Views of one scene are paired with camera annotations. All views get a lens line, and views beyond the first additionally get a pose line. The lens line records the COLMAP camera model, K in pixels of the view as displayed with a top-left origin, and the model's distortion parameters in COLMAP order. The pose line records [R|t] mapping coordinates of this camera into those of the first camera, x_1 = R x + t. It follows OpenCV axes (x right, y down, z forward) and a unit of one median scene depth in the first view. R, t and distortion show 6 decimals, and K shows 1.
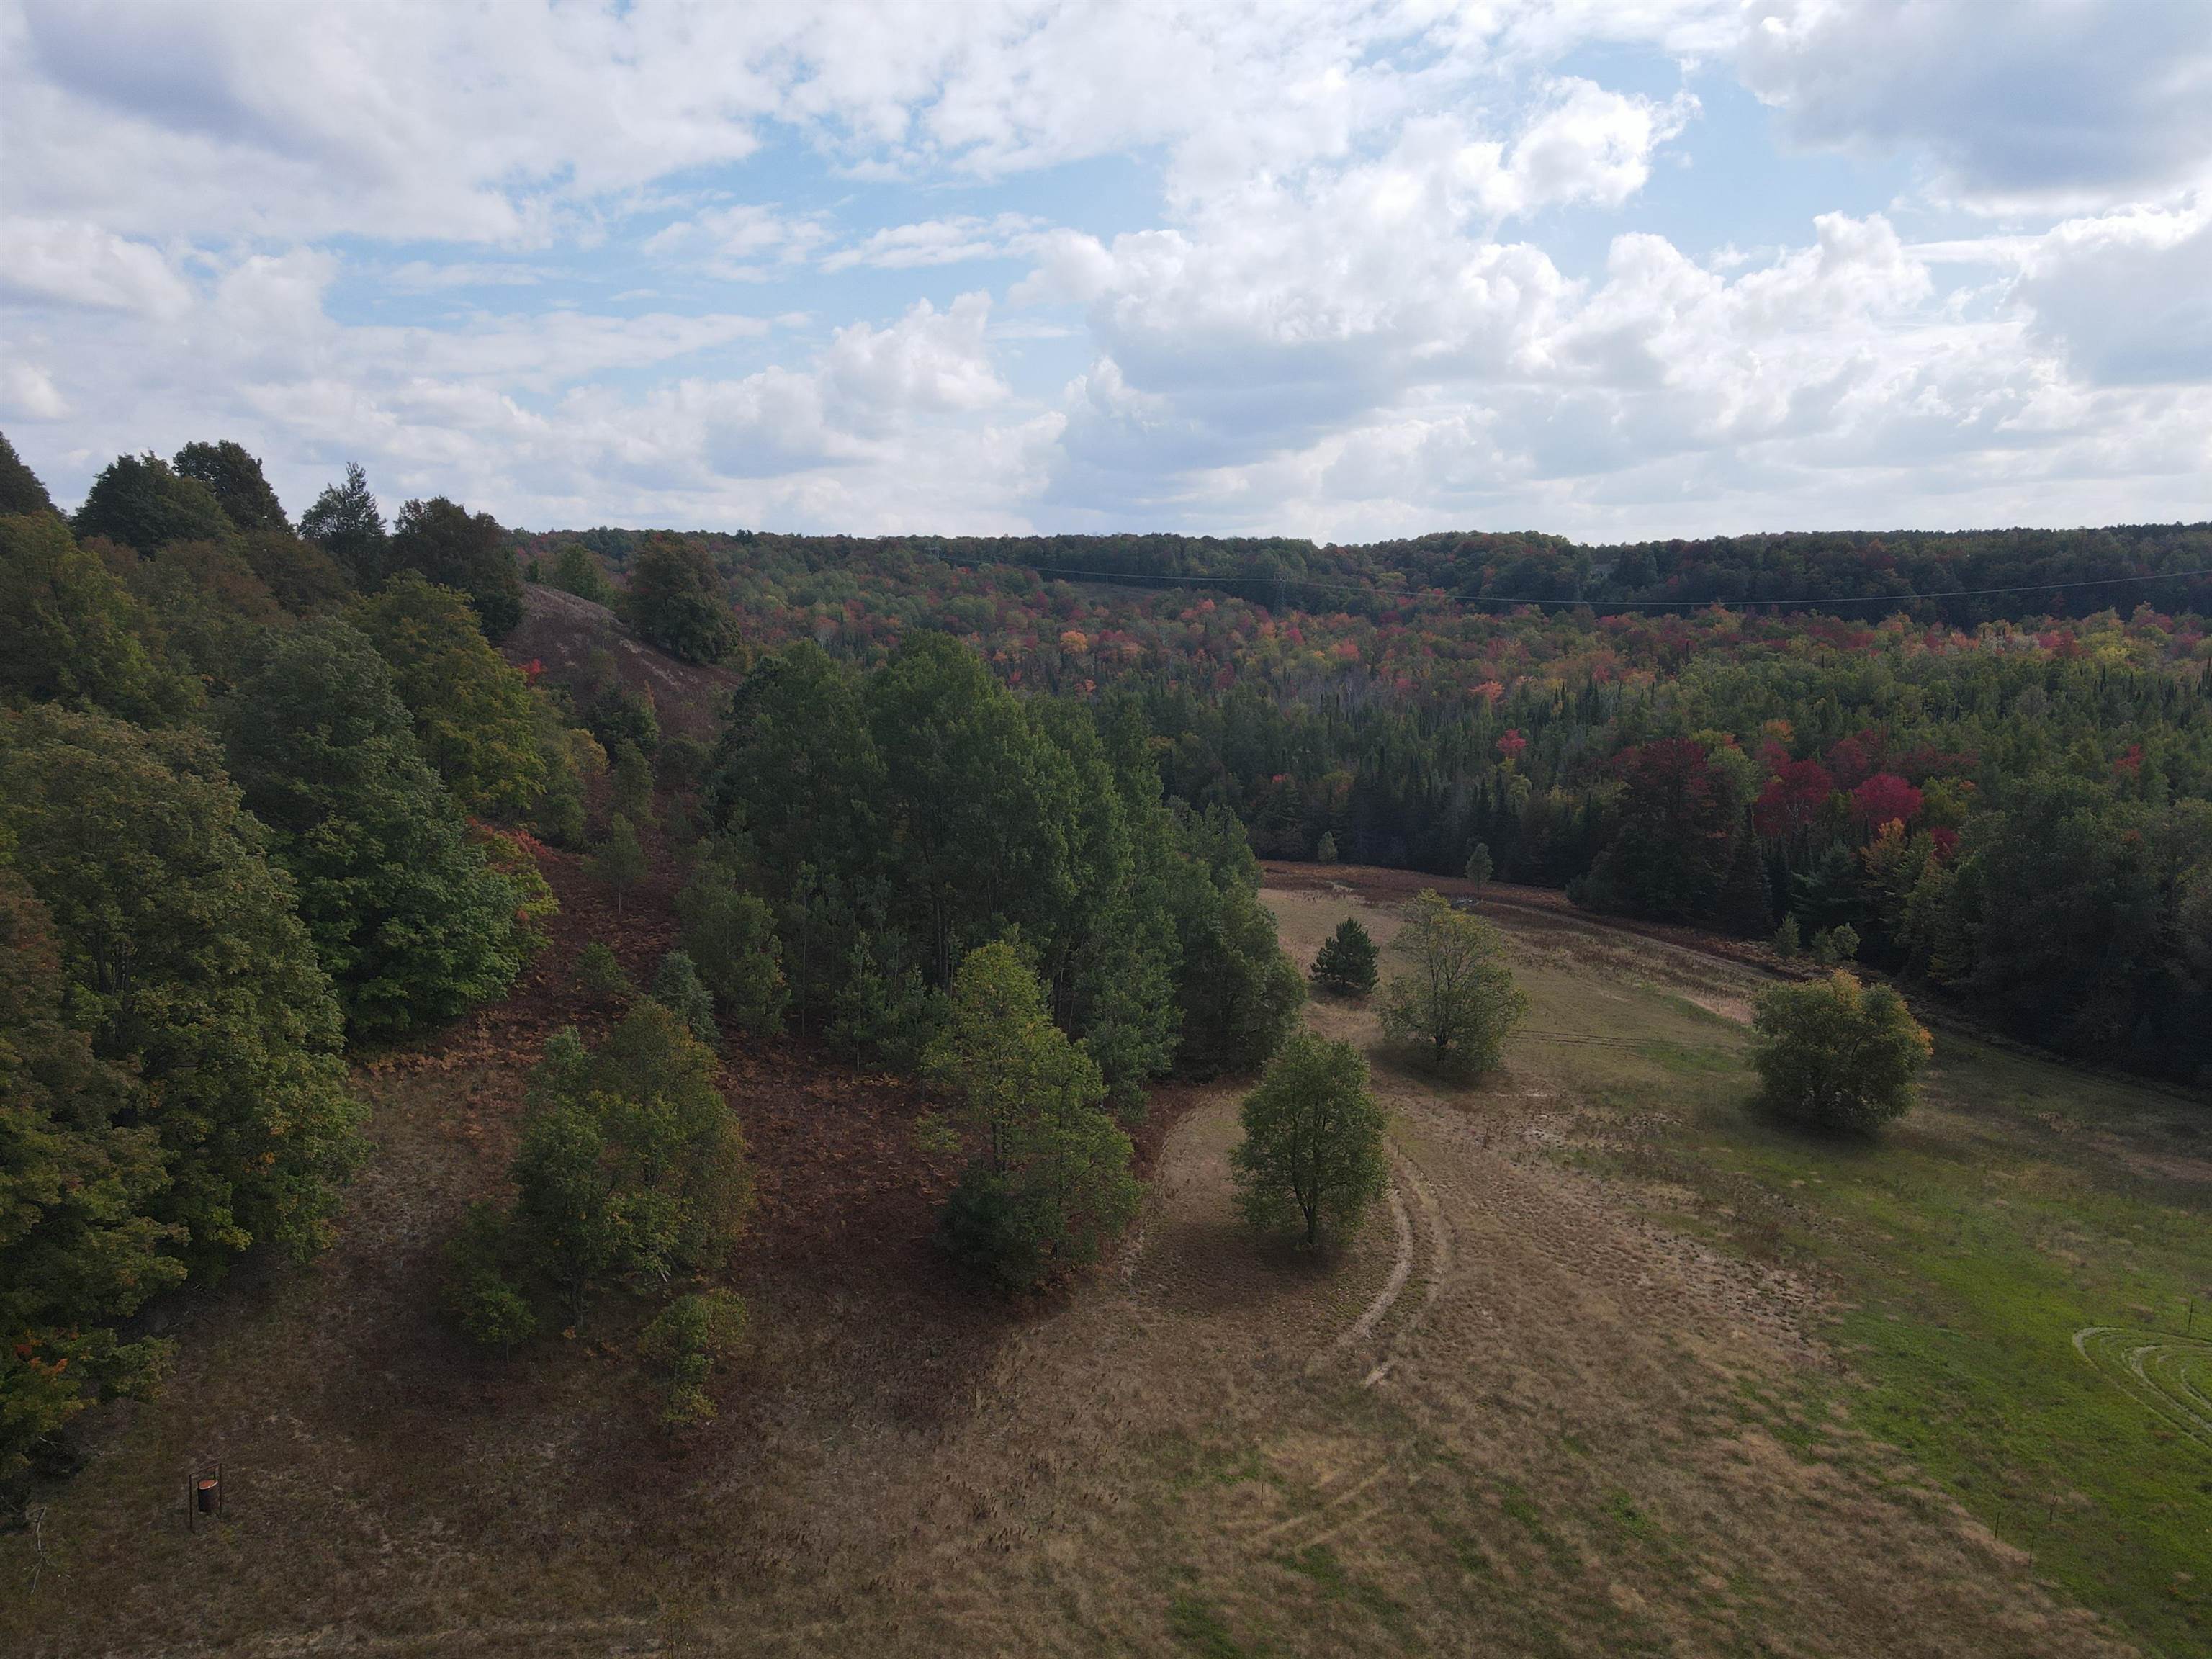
lens RADIAL K [[1608.4, 0, 1105.1], [0, 1608.4, 848.3], [0, 0, 1]] dist [0.009221, 0.006594]
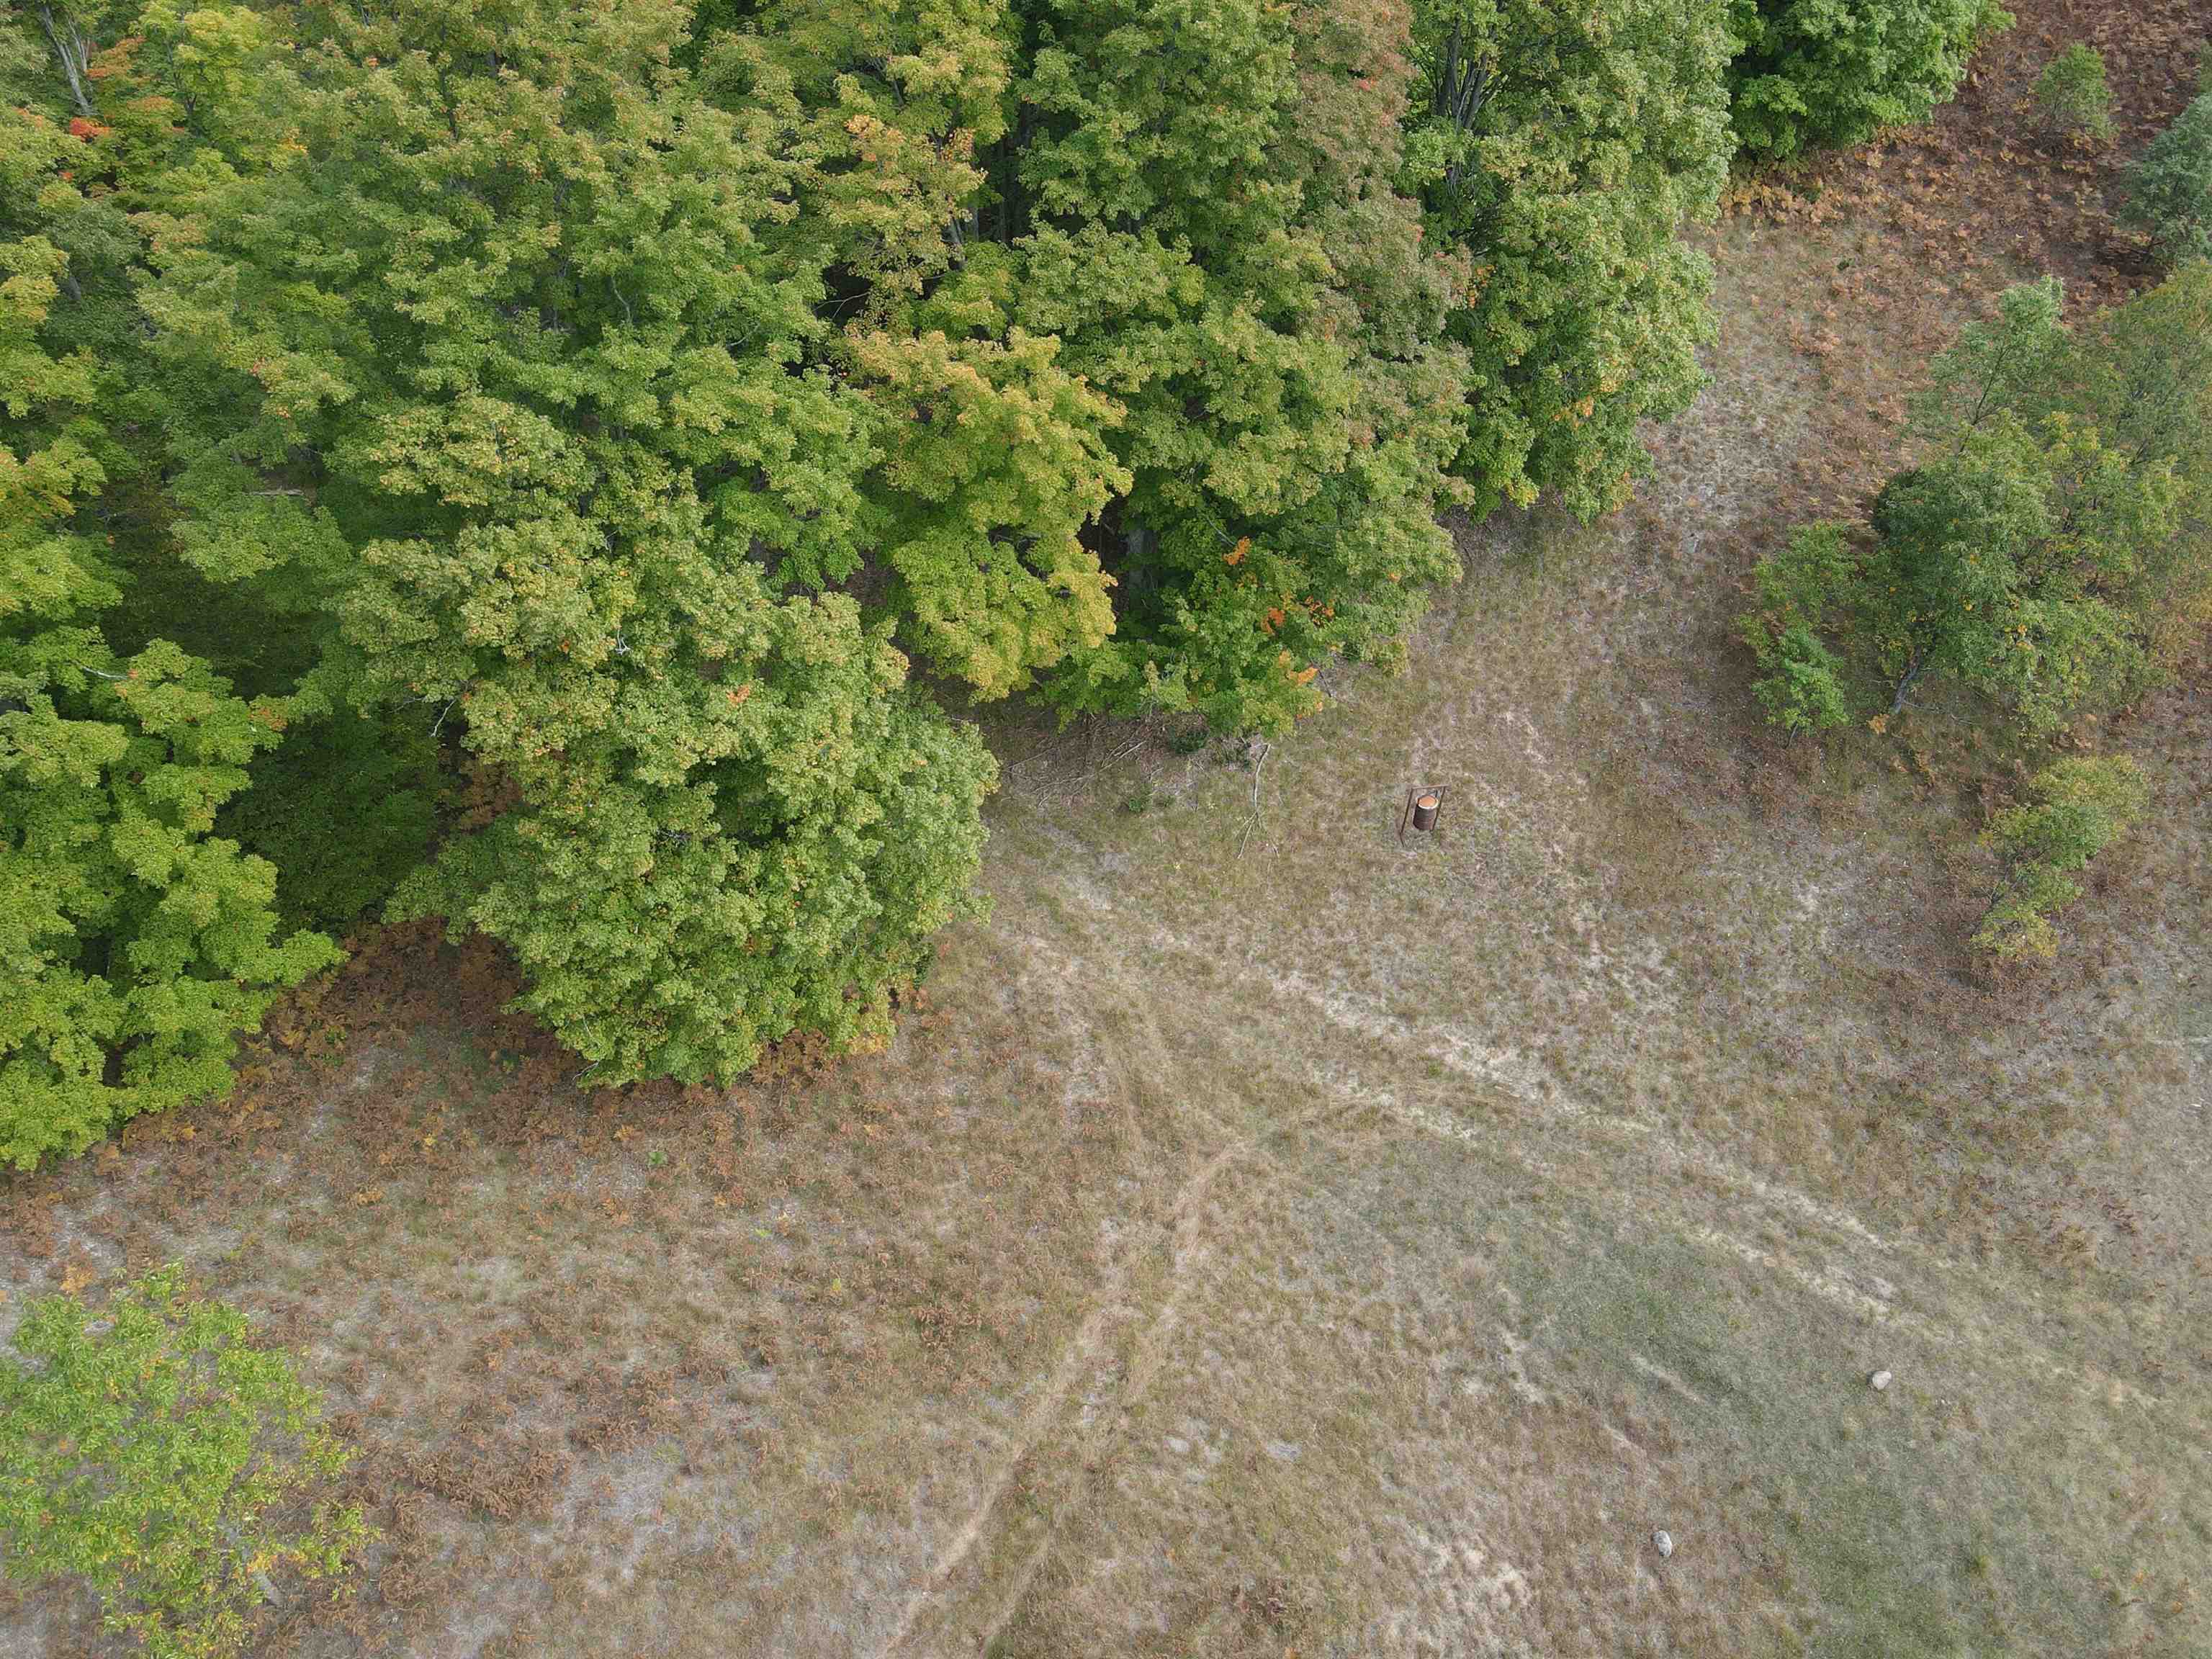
lens RADIAL K [[1608.4, 0, 1105.1], [0, 1608.4, 848.3], [0, 0, 1]] dist [0.009221, 0.006594]
pose [[0.739390, 0.458782, -0.492769, -0.209595], [-0.088356, 0.791686, 0.604505, -0.067881], [0.667454, -0.403426, 0.625901, 0.289612]]
